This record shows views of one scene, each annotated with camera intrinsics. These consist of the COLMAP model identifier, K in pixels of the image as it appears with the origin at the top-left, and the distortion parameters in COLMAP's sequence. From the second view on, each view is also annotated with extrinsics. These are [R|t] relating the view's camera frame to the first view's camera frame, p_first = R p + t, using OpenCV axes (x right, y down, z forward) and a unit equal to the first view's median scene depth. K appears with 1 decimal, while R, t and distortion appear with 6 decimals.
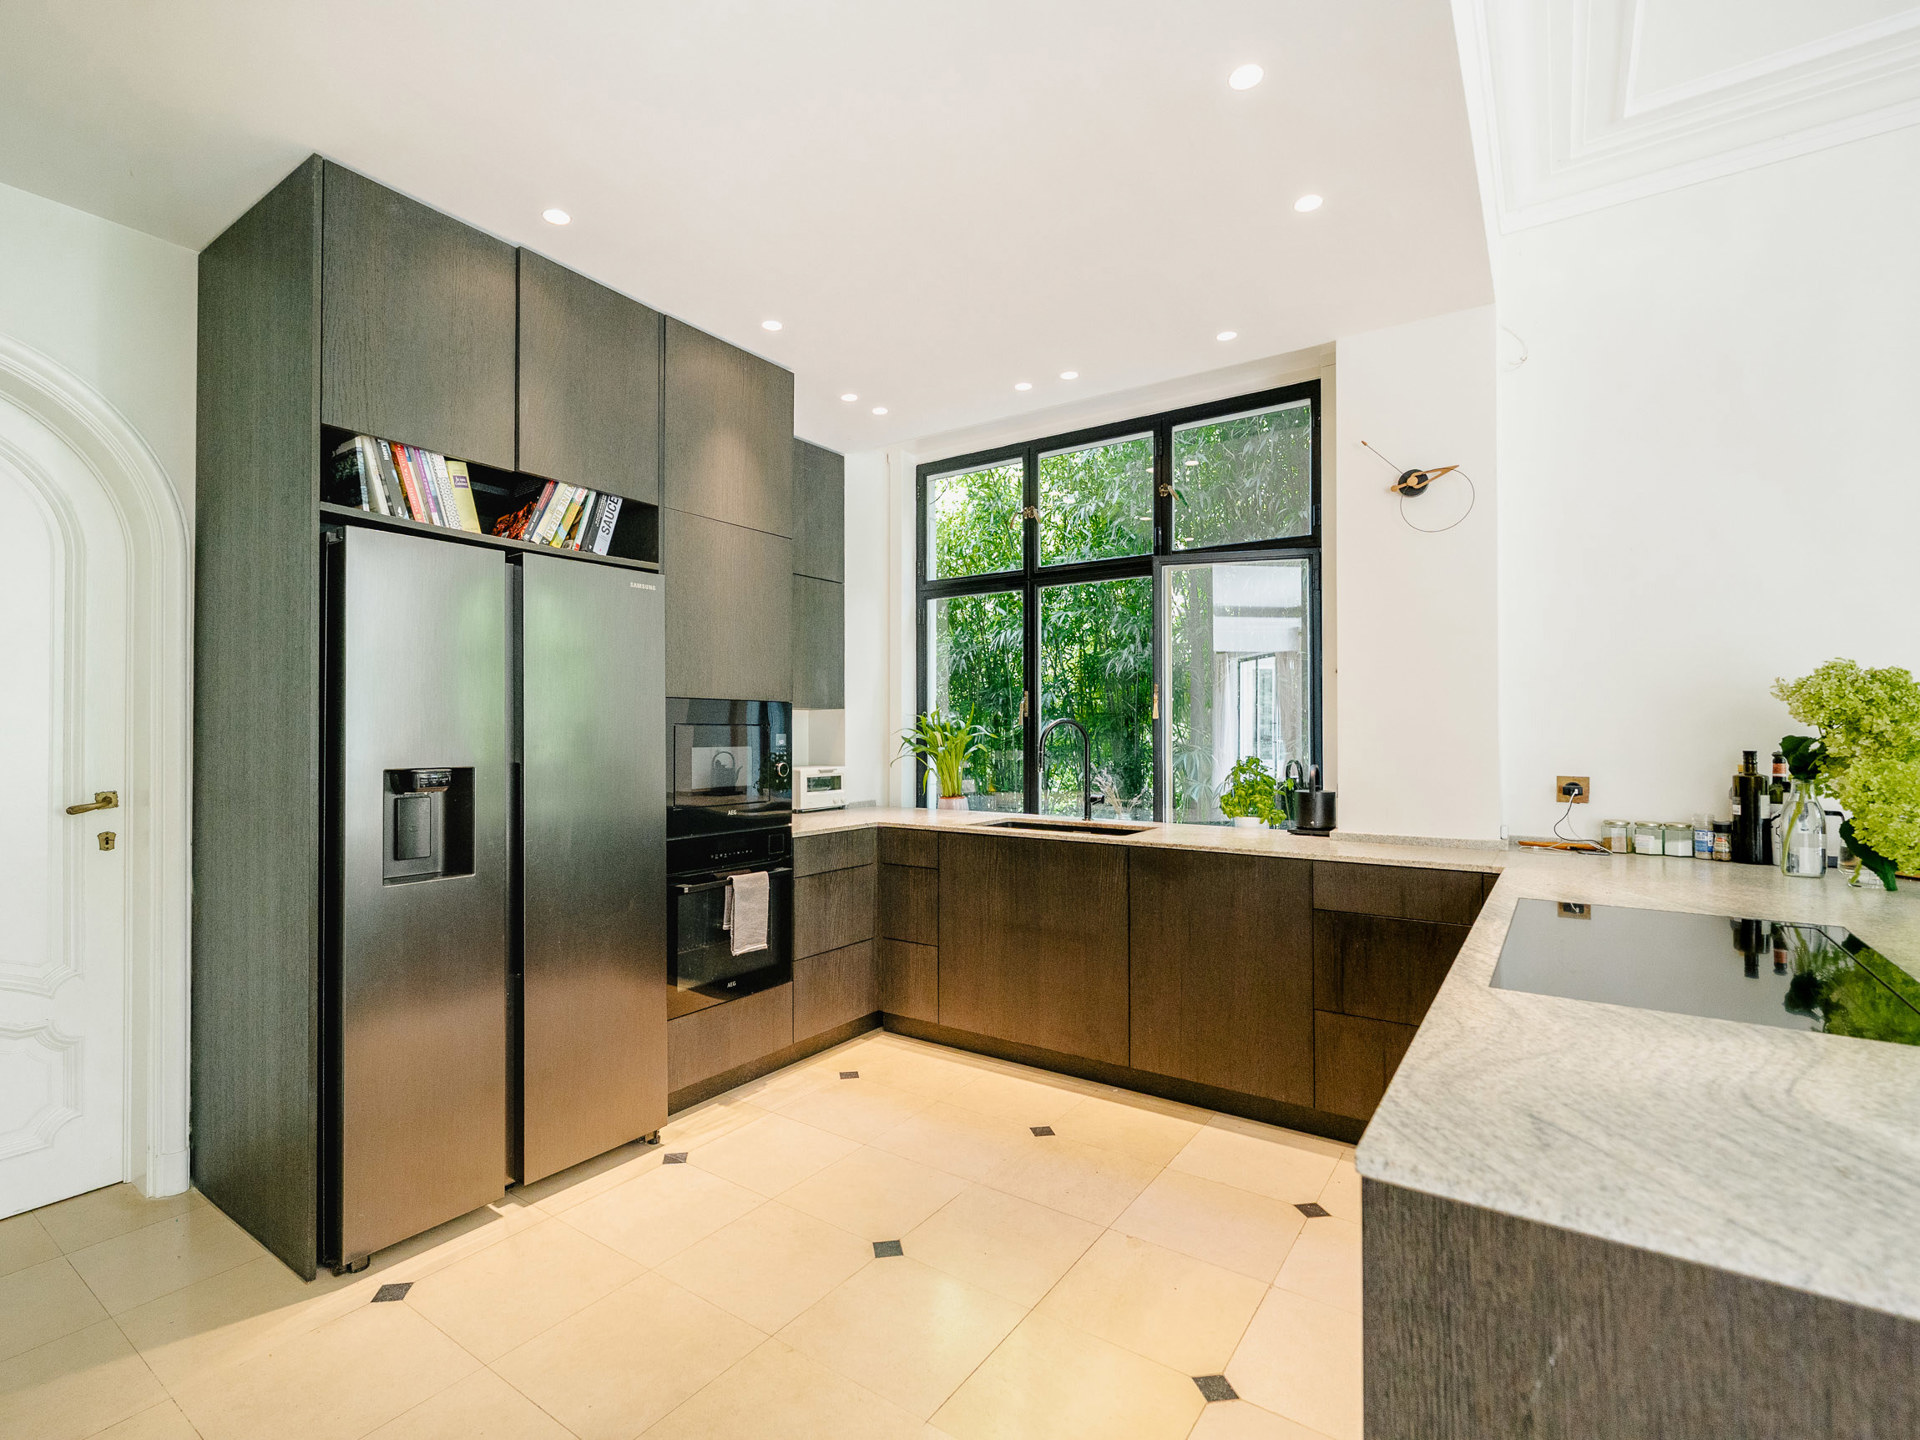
lens RADIAL K [[910.8, 0, 945.3], [0, 910.8, 727.8], [0, 0, 1]] dist [-0.001663, -0.000036]
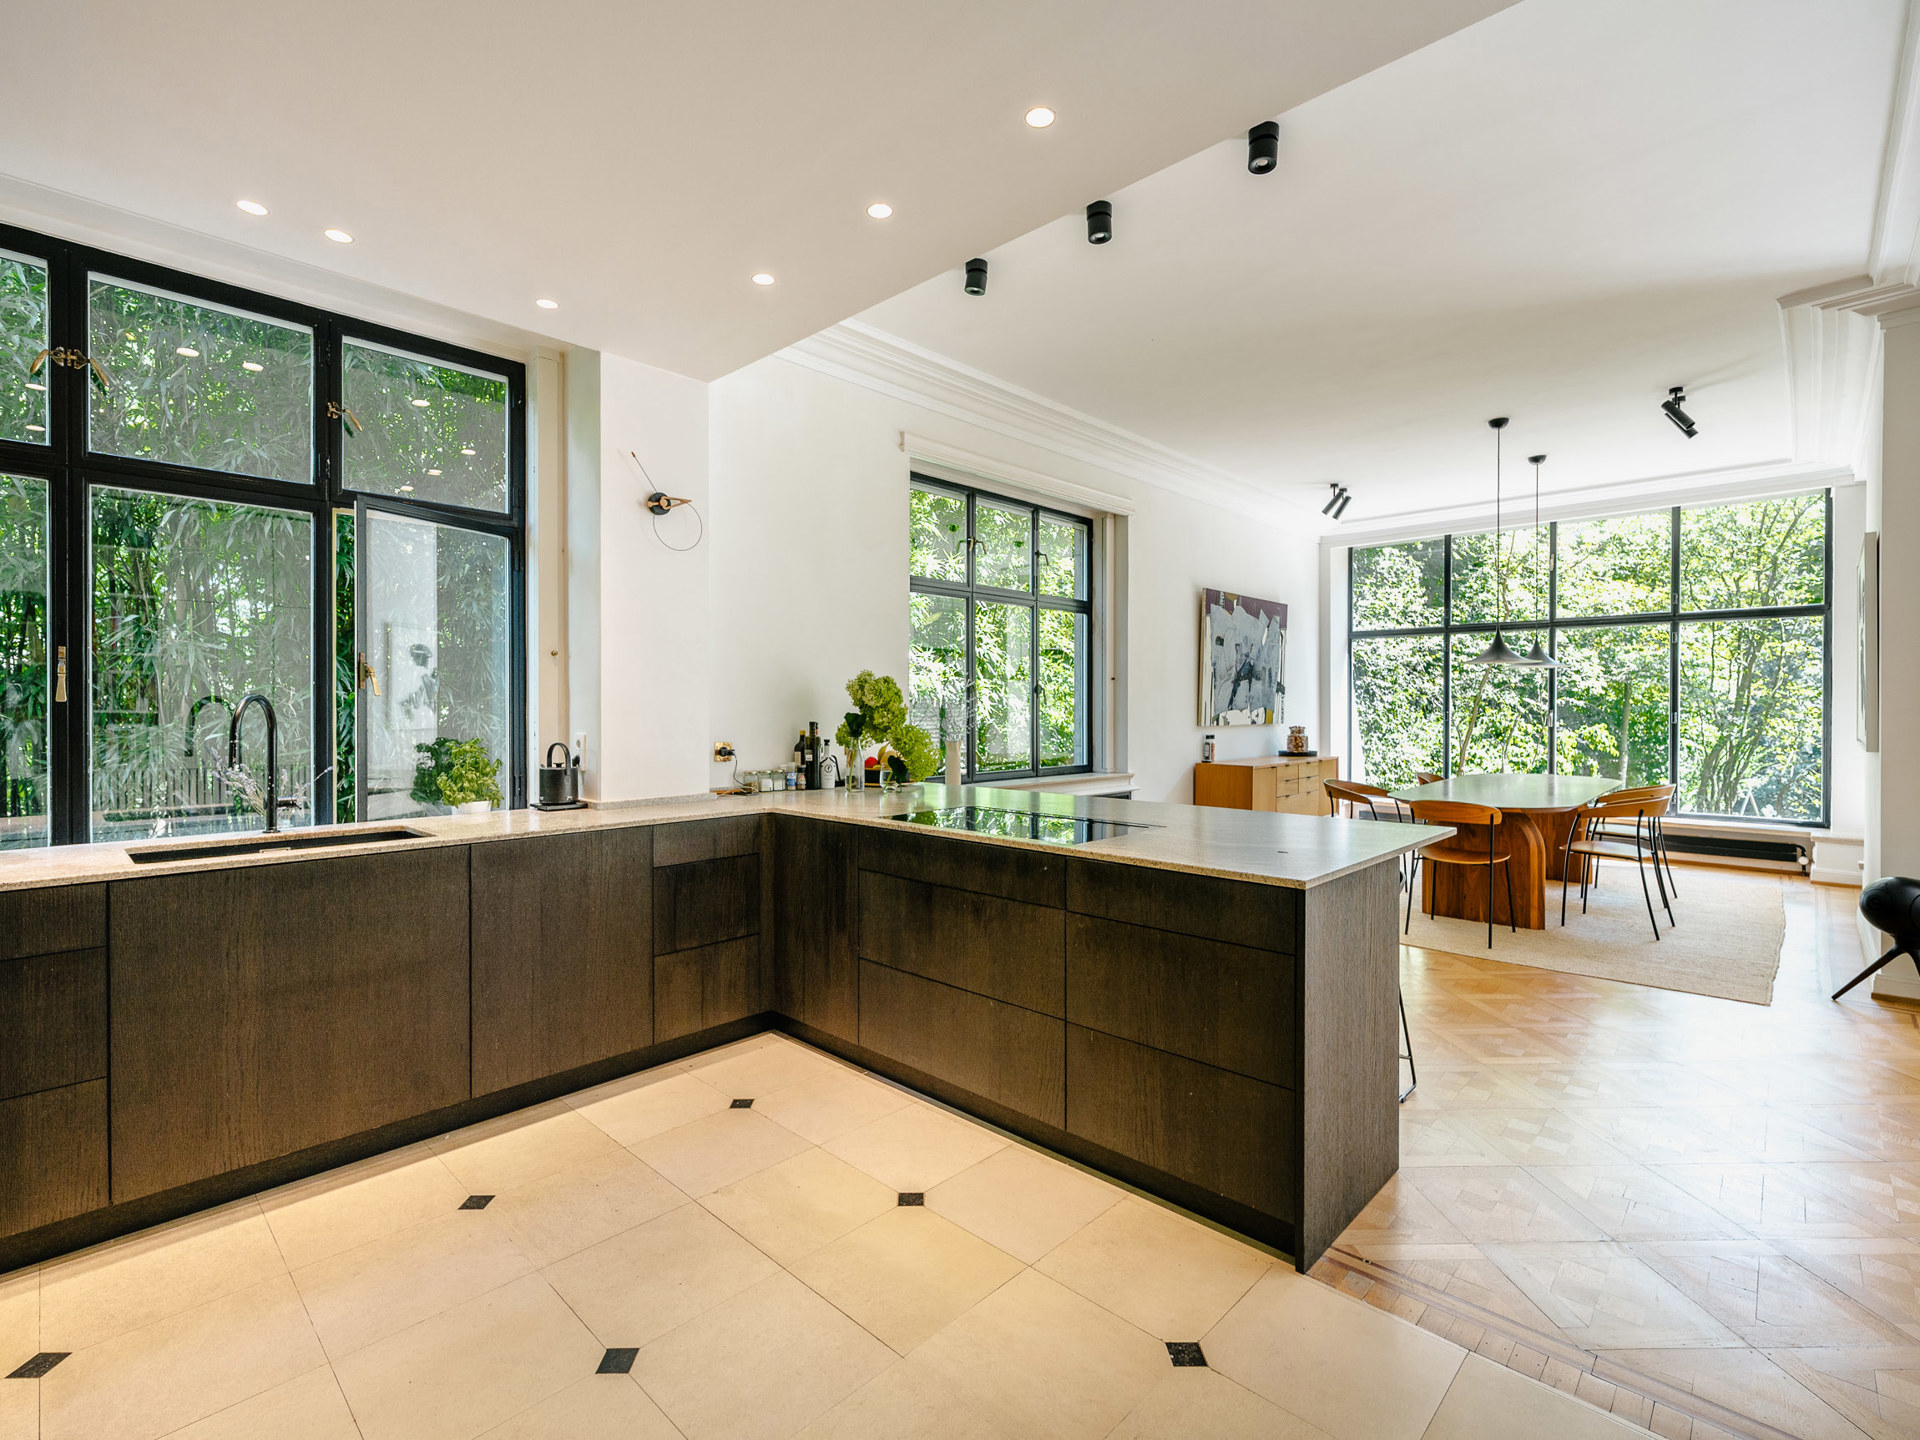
lens RADIAL K [[878.3, 0, 952.1], [0, 878.3, 715.2], [0, 0, 1]] dist [0.003747, -0.001648]
pose [[0.148166, -0.007646, 0.988933, -0.558761], [-0.005158, 0.999951, 0.008504, -0.001671], [-0.988949, -0.006361, 0.148119, 0.429496]]
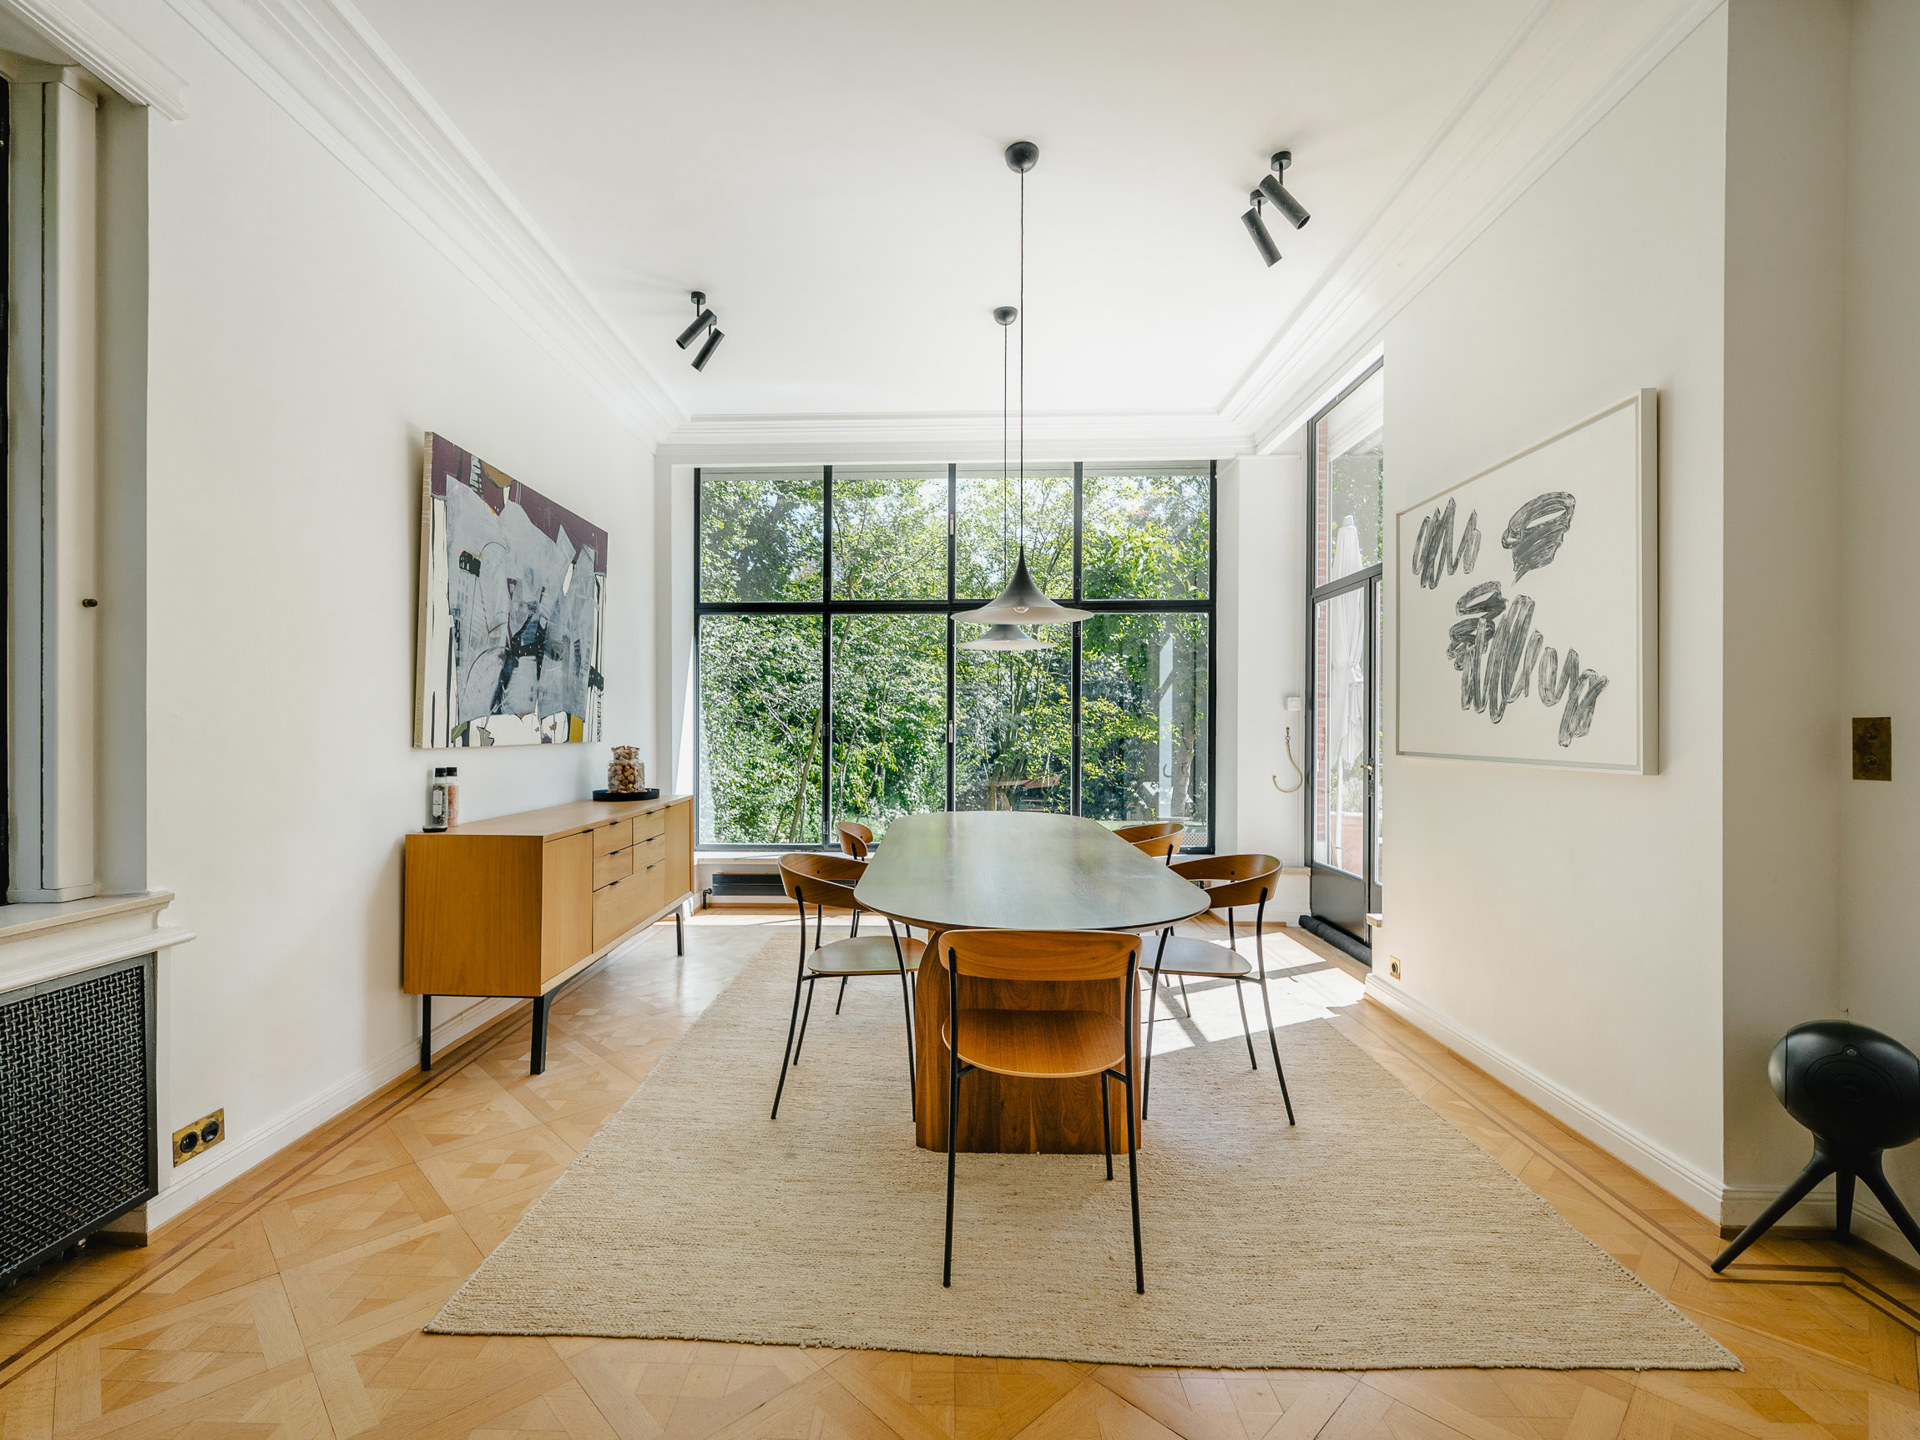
lens RADIAL K [[878.3, 0, 904.0], [0, 878.3, 725.2], [0, 0, 1]] dist [0.003747, -0.001648]
pose [[-0.532710, 0.005845, 0.846278, 0.652299], [-0.002869, 0.999958, -0.008712, 0.023828], [-0.846293, -0.007069, -0.532671, 0.197238]]
